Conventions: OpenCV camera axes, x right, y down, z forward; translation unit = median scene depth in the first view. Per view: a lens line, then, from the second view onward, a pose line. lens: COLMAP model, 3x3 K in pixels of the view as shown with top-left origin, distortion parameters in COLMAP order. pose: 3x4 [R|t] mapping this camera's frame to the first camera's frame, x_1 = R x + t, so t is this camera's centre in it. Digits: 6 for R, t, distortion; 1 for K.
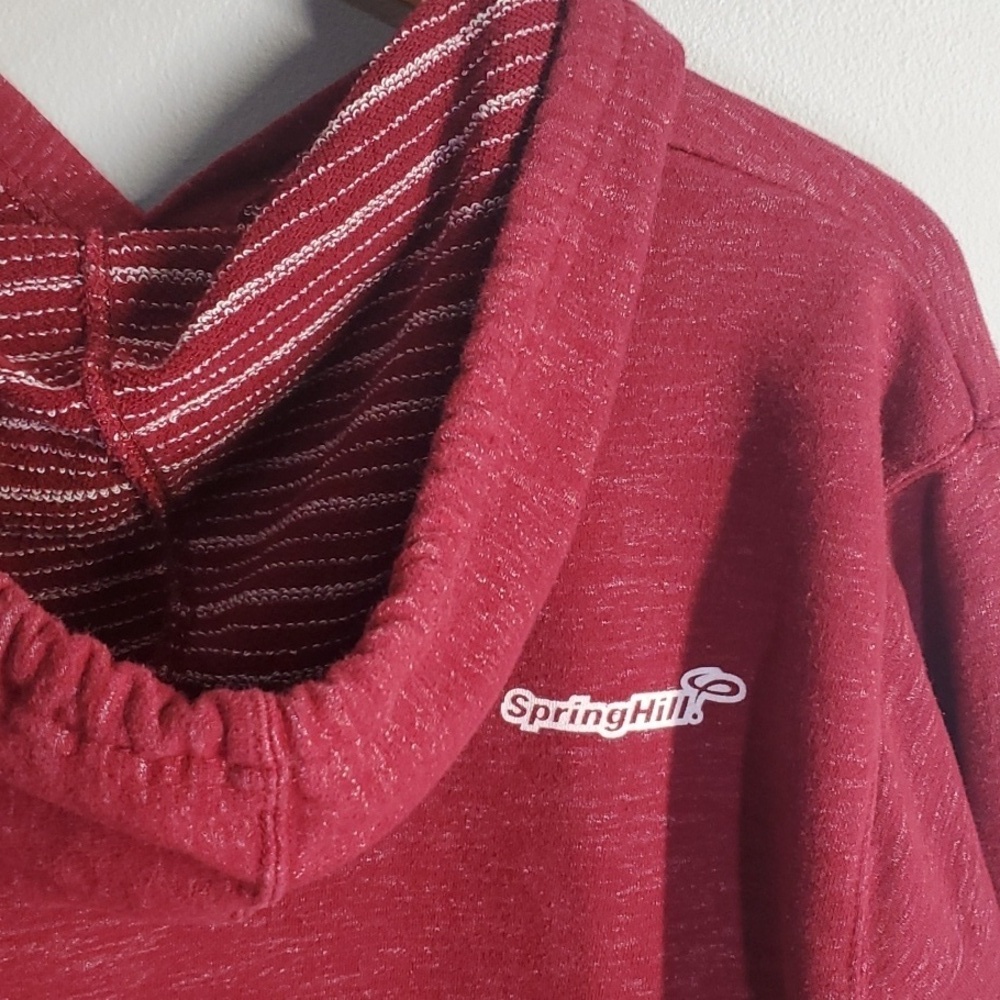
lens RADIAL K [[1715.7, 0, 514.3], [0, 1715.7, 505.7], [0, 0, 1]] dist [0.328316, -1.458671]
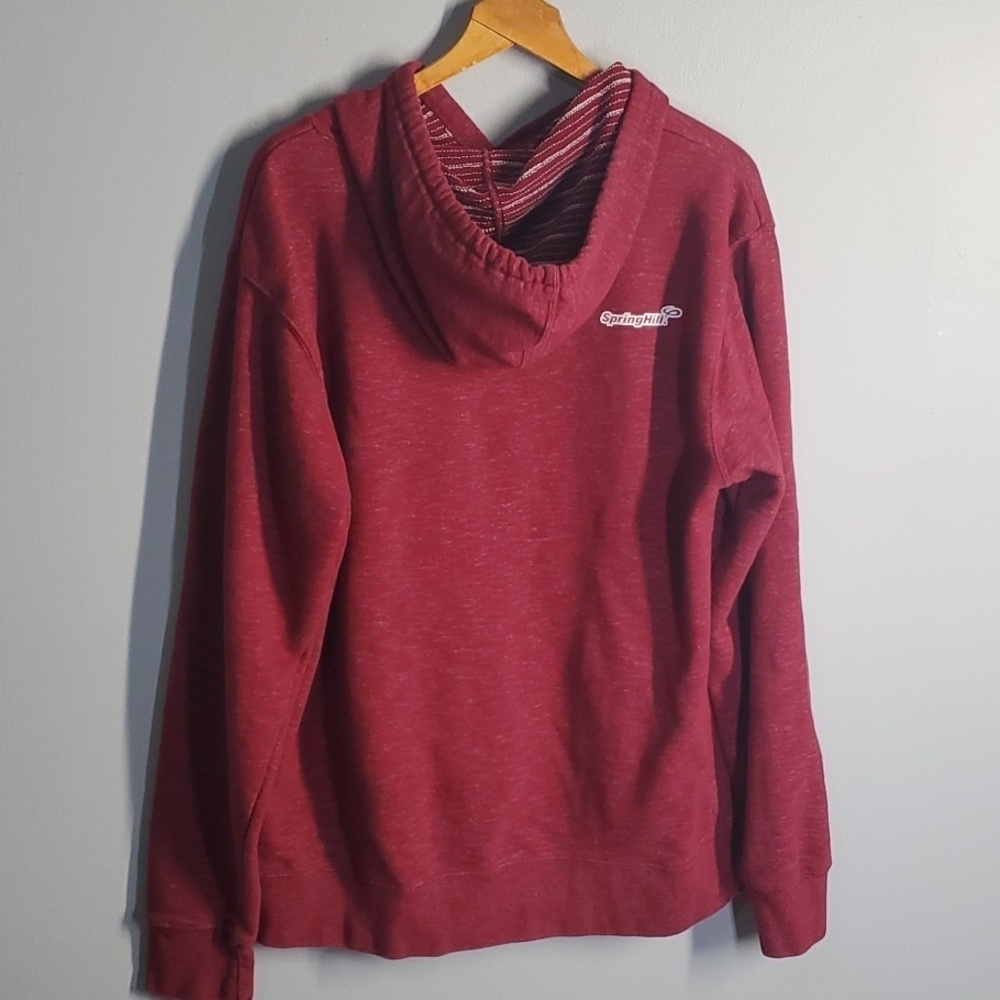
lens RADIAL K [[1715.7, 0, 514.3], [0, 1715.7, 505.7], [0, 0, 1]] dist [0.328316, -1.458671]
pose [[0.999346, 0.029946, 0.020288, -0.234773], [-0.029571, 0.999391, -0.018546, 0.567436], [-0.020831, 0.017934, 0.999622, -2.234060]]
